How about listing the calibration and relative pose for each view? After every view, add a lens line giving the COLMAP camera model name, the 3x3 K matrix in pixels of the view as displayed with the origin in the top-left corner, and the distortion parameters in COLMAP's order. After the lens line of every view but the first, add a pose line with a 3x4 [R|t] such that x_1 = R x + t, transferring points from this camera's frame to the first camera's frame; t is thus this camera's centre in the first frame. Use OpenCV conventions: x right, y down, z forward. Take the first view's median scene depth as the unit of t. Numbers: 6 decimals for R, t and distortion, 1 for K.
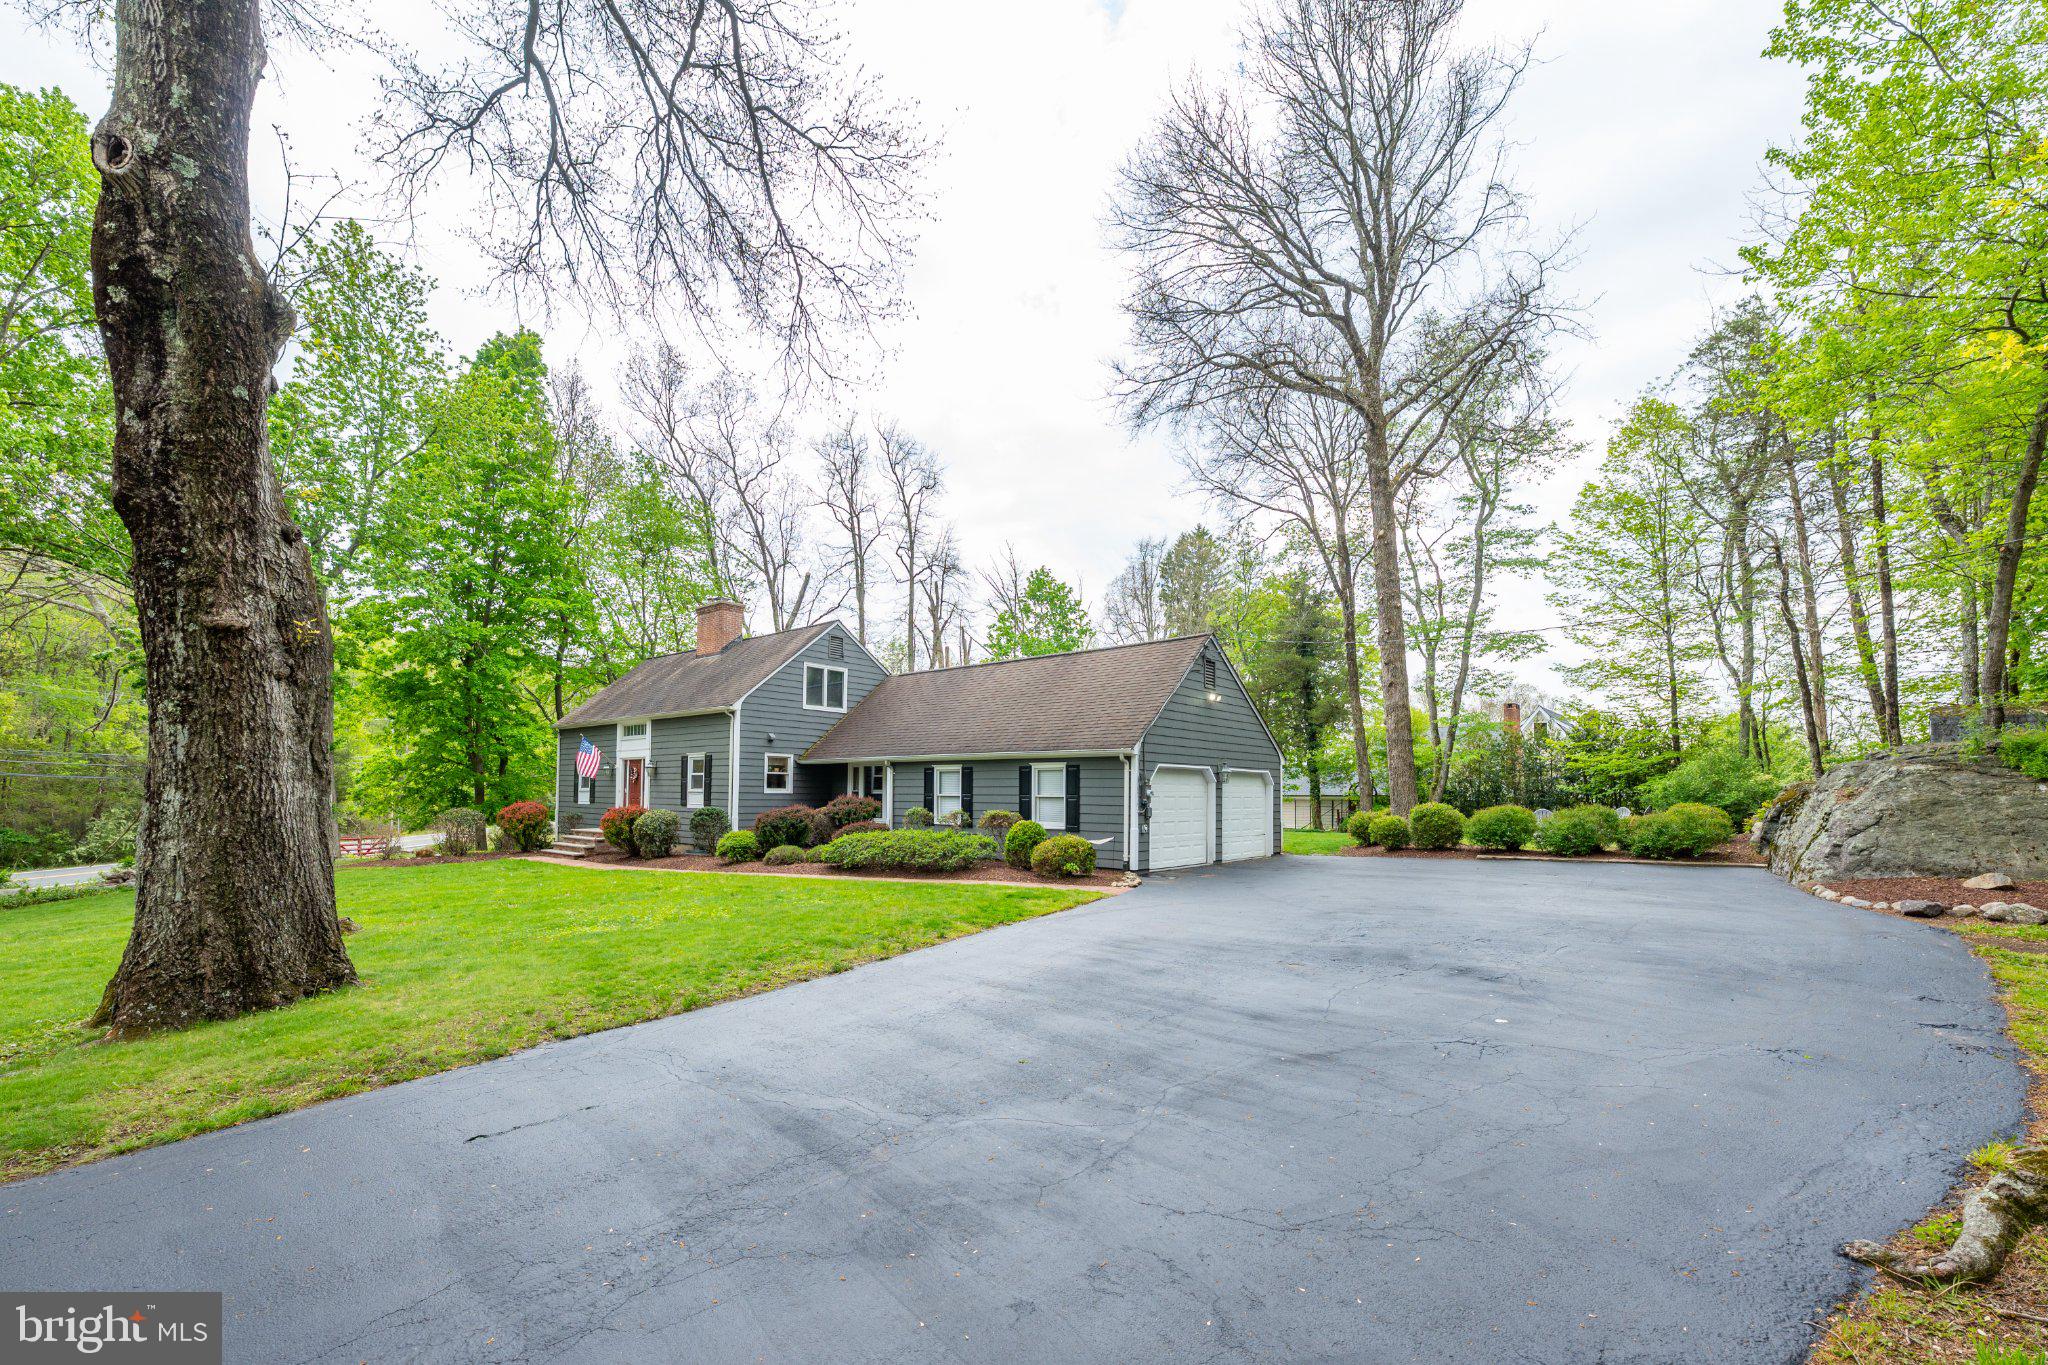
lens RADIAL K [[866.4, 0, 1027.0], [0, 866.4, 774.7], [0, 0, 1]] dist [-0.002524, -0.000316]
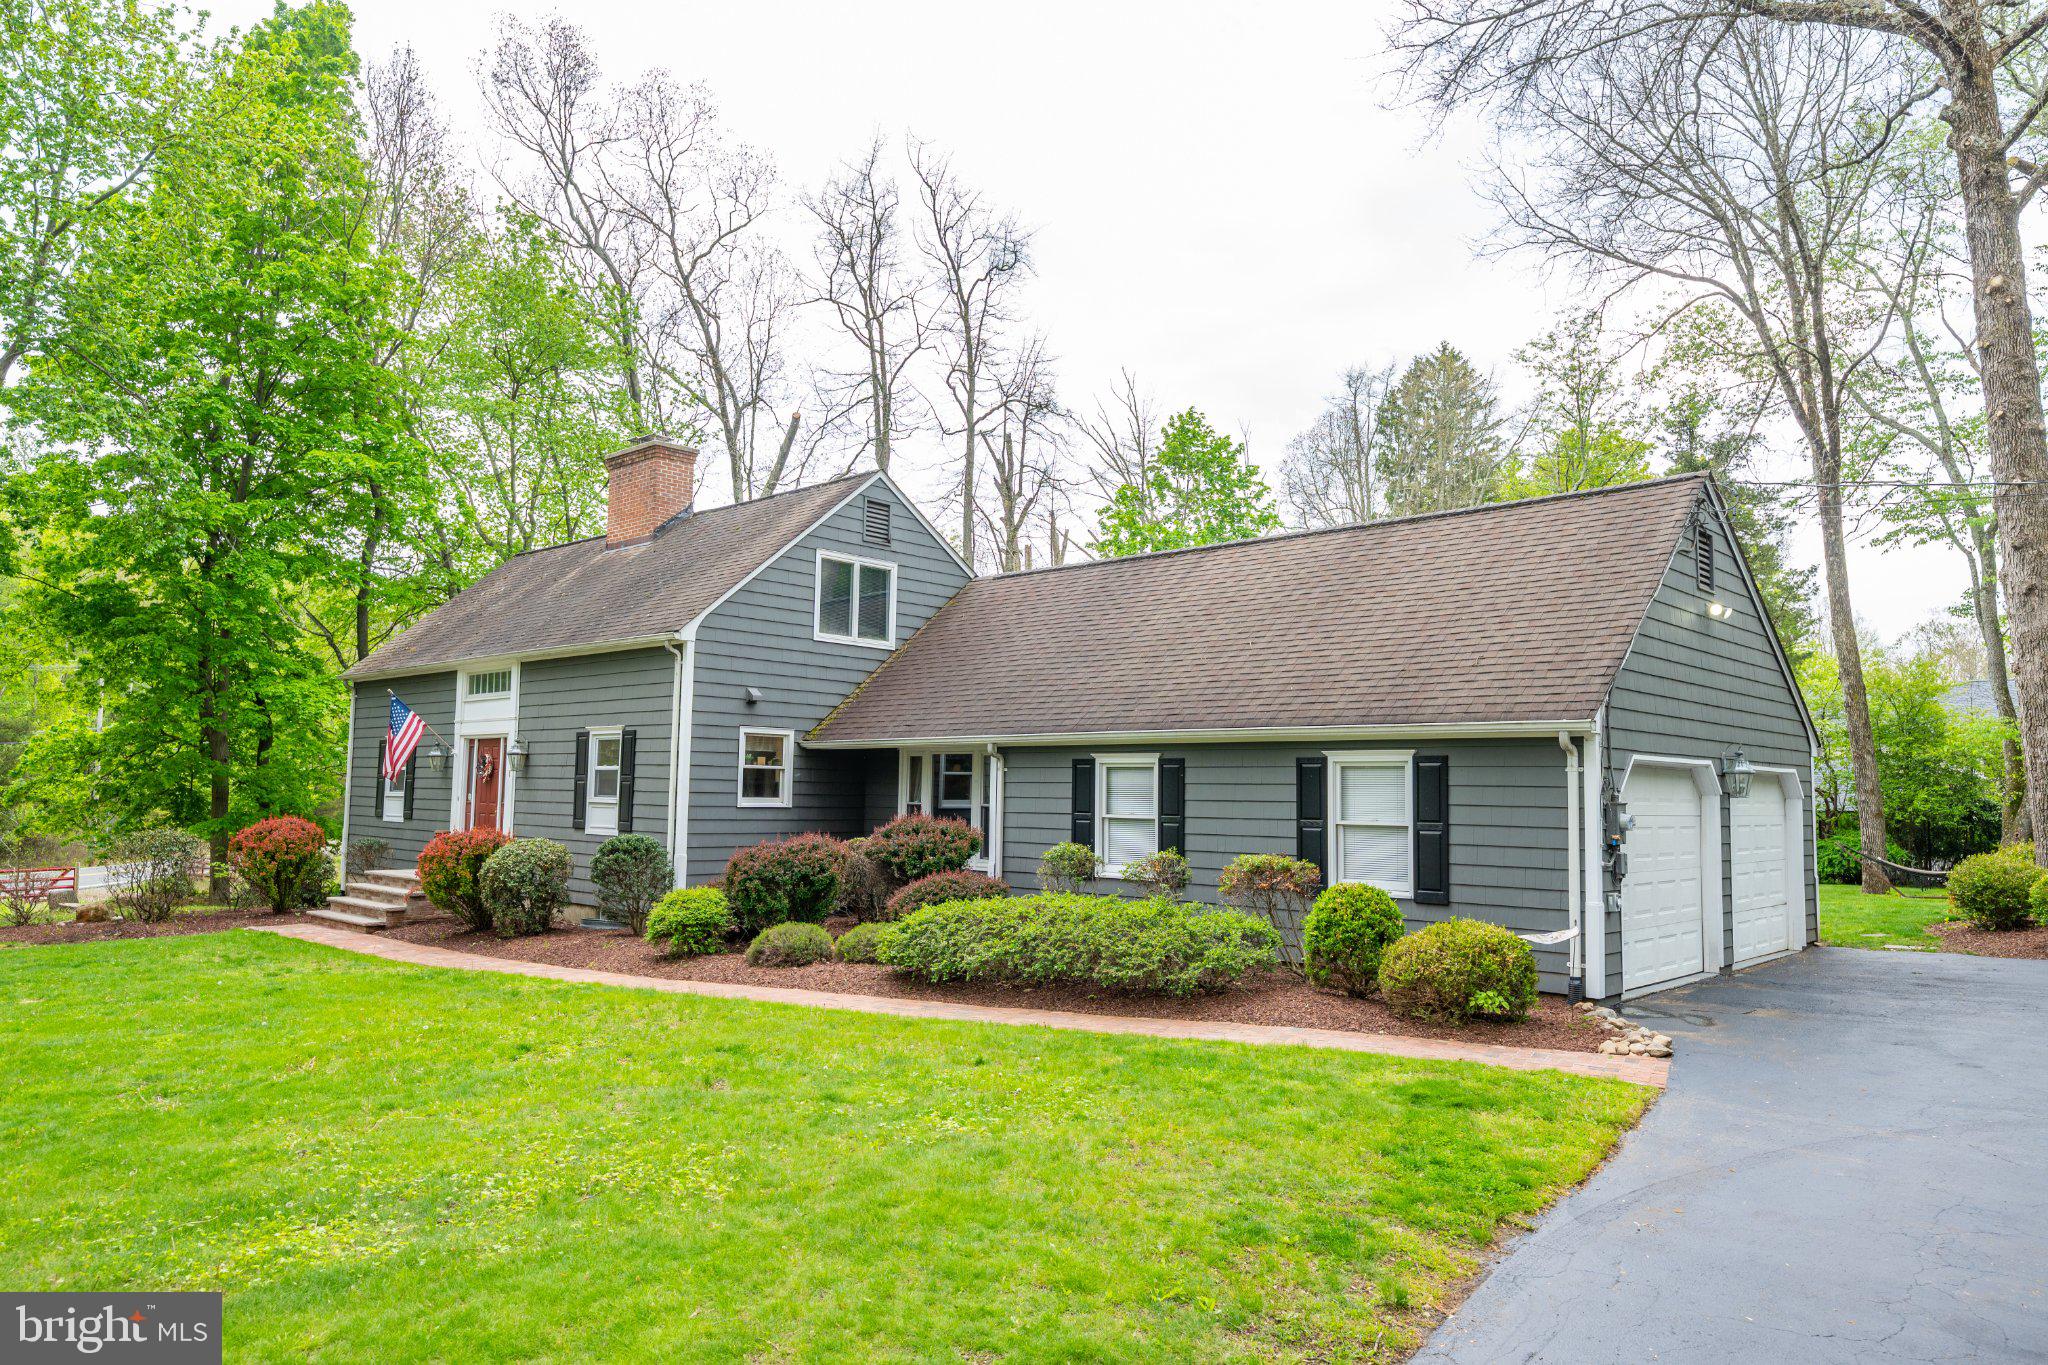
lens RADIAL K [[1388.0, 0, 1036.8], [0, 1388.0, 693.3], [0, 0, 1]] dist [0.002672, -0.003805]
pose [[0.998577, 0.003616, -0.053198, -0.070354], [-0.006403, 0.998611, -0.052306, -0.002879], [0.052935, 0.052572, 0.997213, 0.163735]]
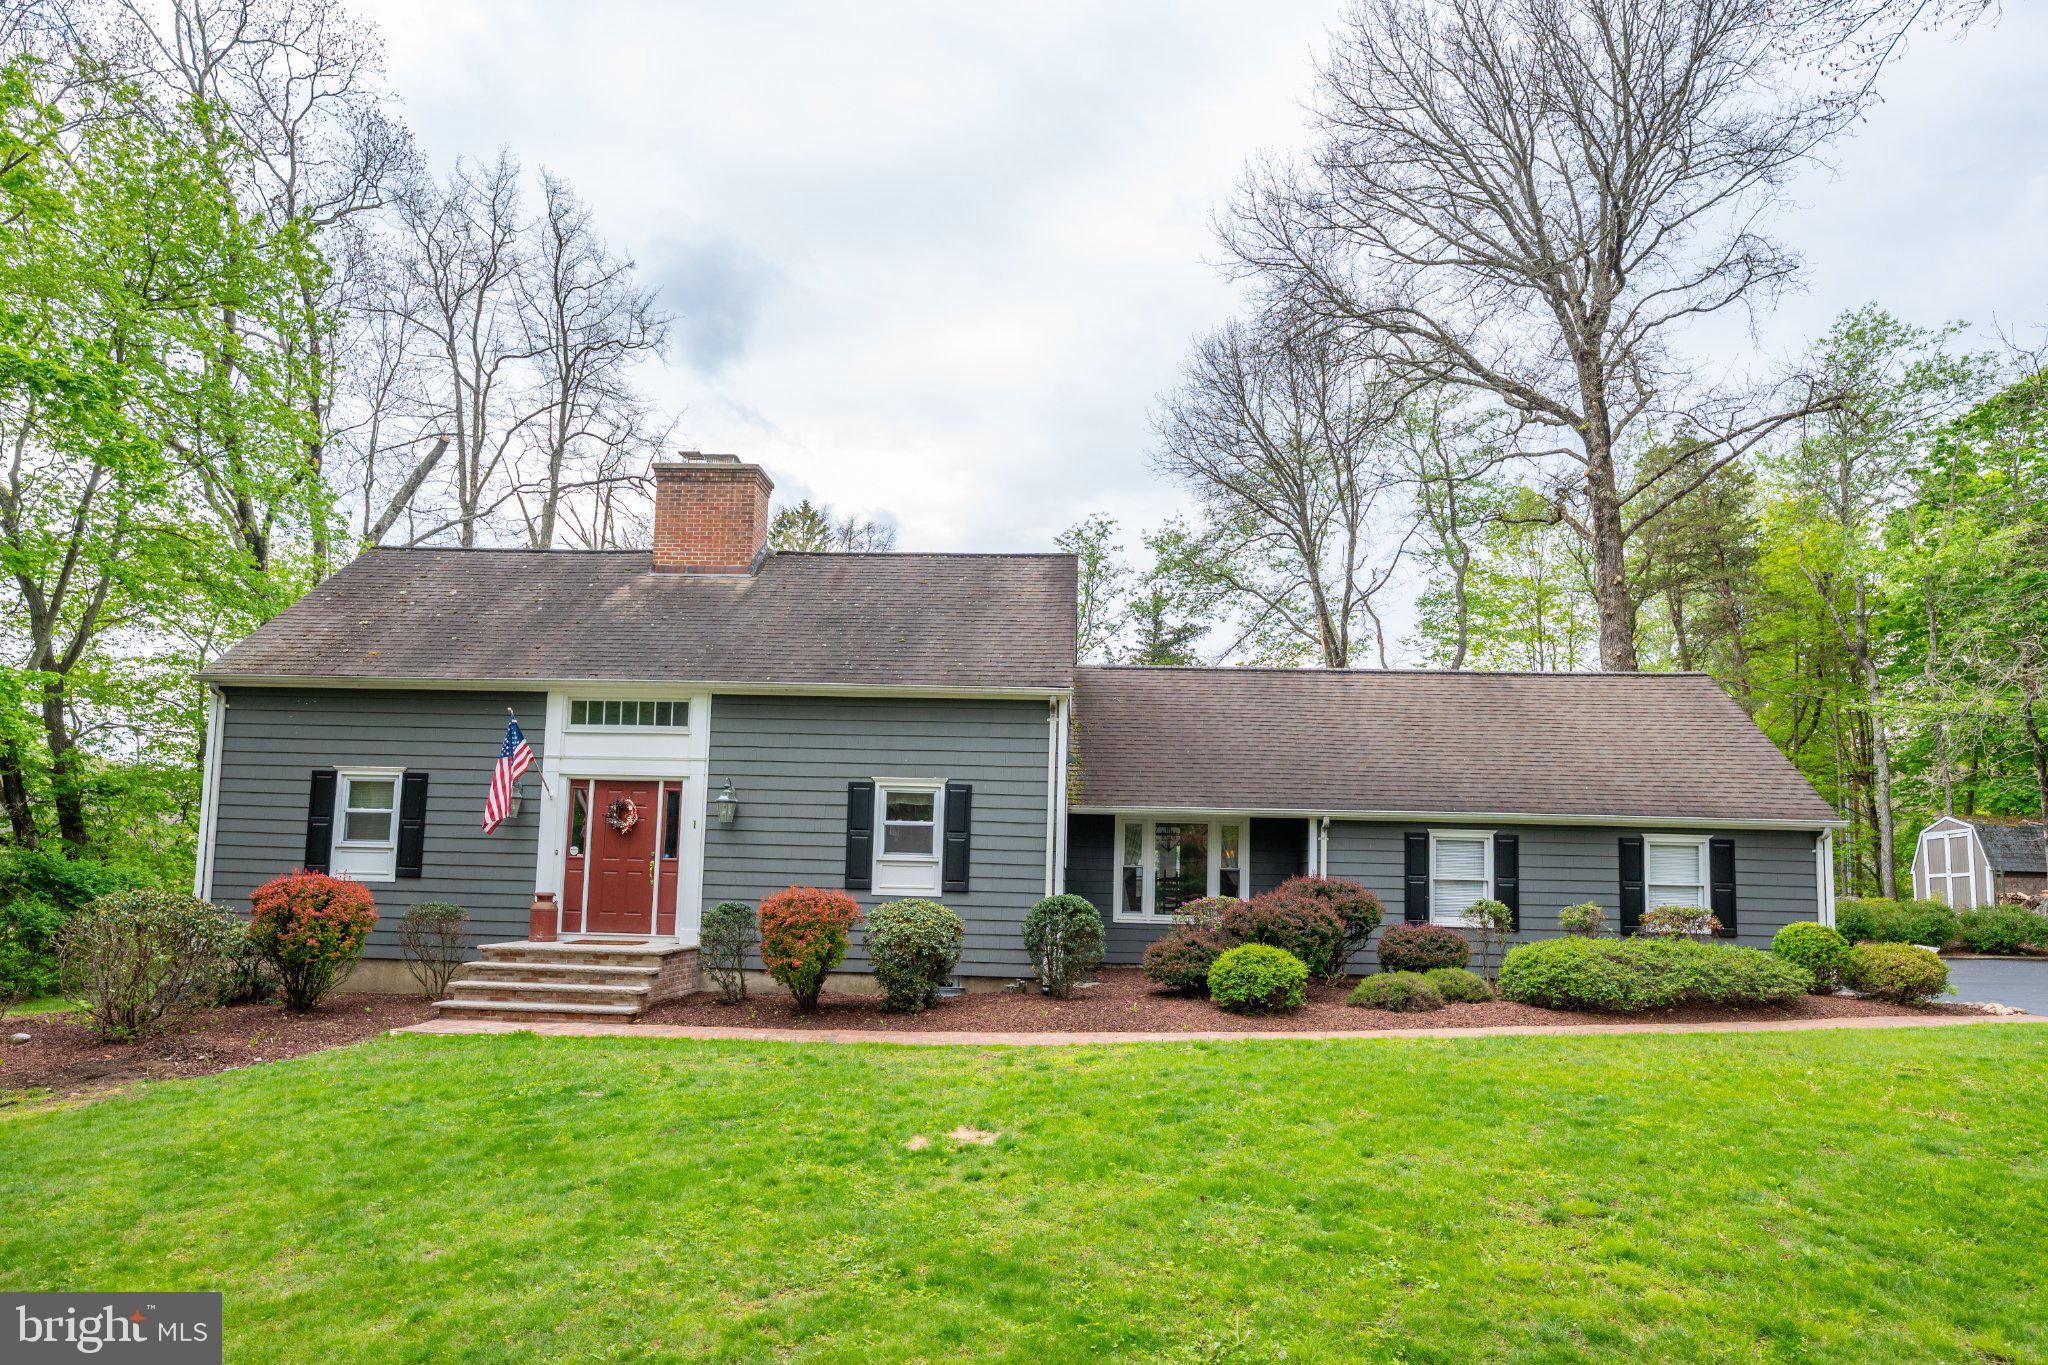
lens RADIAL K [[1078.6, 0, 1031.0], [0, 1078.6, 843.0], [0, 0, 1]] dist [-0.003947, 0.003538]
pose [[0.787524, 0.030945, 0.615507, -0.566394], [-0.032802, 0.999428, -0.008278, 0.010188], [-0.615411, -0.013670, 0.788088, 0.408480]]
